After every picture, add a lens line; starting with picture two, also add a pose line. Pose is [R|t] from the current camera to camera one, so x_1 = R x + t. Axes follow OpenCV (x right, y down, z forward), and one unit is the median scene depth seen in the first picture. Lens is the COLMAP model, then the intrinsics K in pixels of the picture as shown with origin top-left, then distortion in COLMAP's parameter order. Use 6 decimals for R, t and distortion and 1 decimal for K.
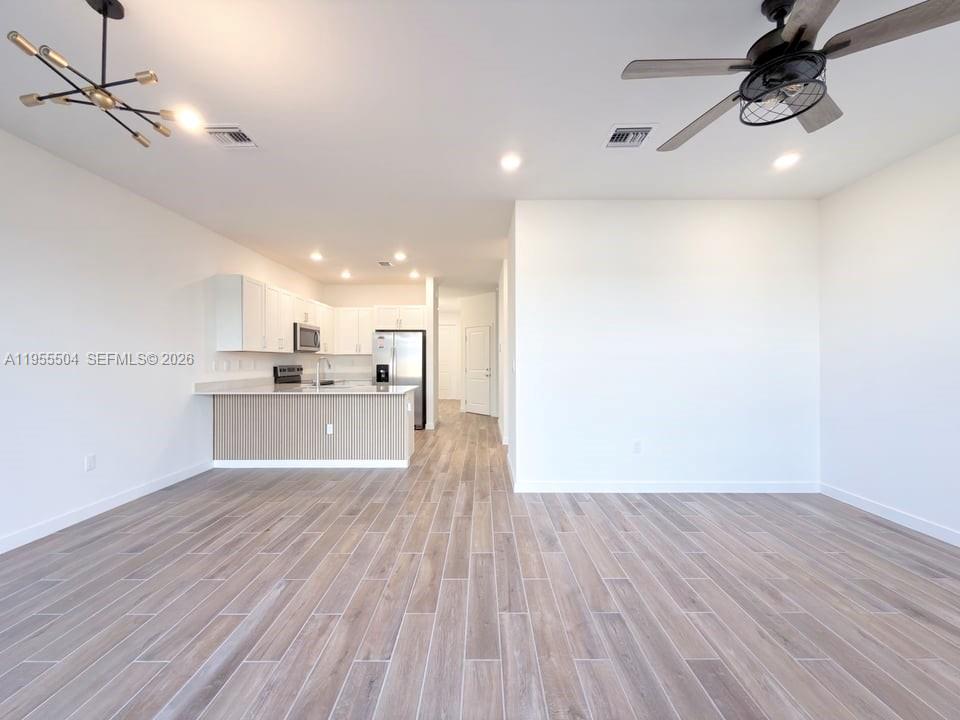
lens RADIAL K [[387.6, 0, 480.6], [0, 387.6, 359.9], [0, 0, 1]] dist [-0.004640, -0.000084]
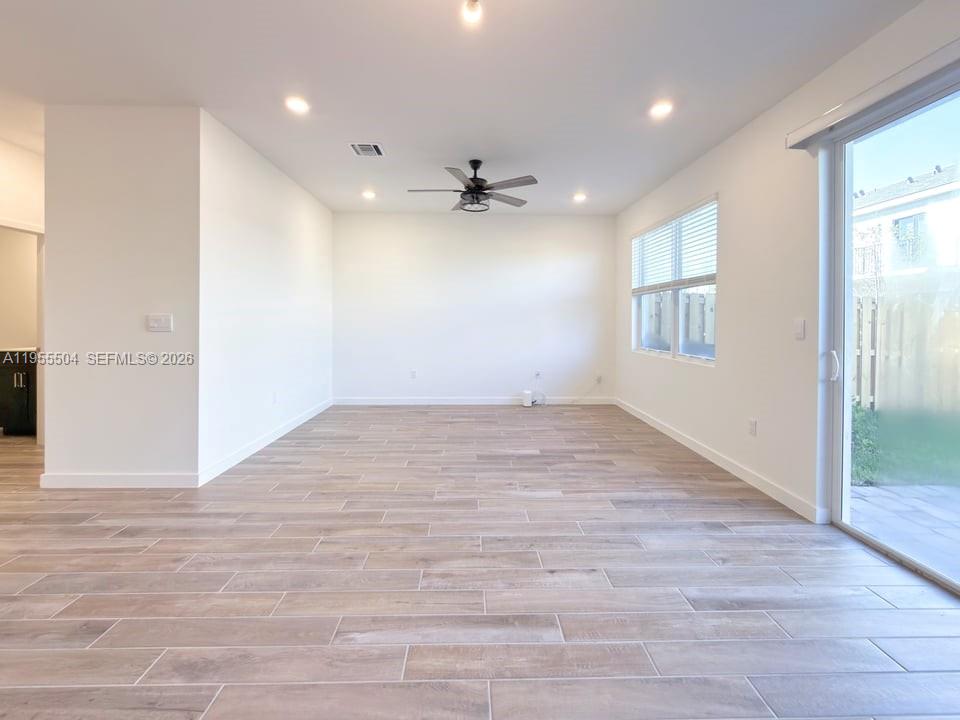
lens RADIAL K [[387.6, 0, 480.0], [0, 387.6, 360.9], [0, 0, 1]] dist [-0.004640, -0.000084]
pose [[-0.018311, -0.105800, 0.994219, -1.213988], [-0.008073, 0.994369, 0.105667, 0.001062], [-0.999800, -0.006092, -0.019062, 0.803451]]
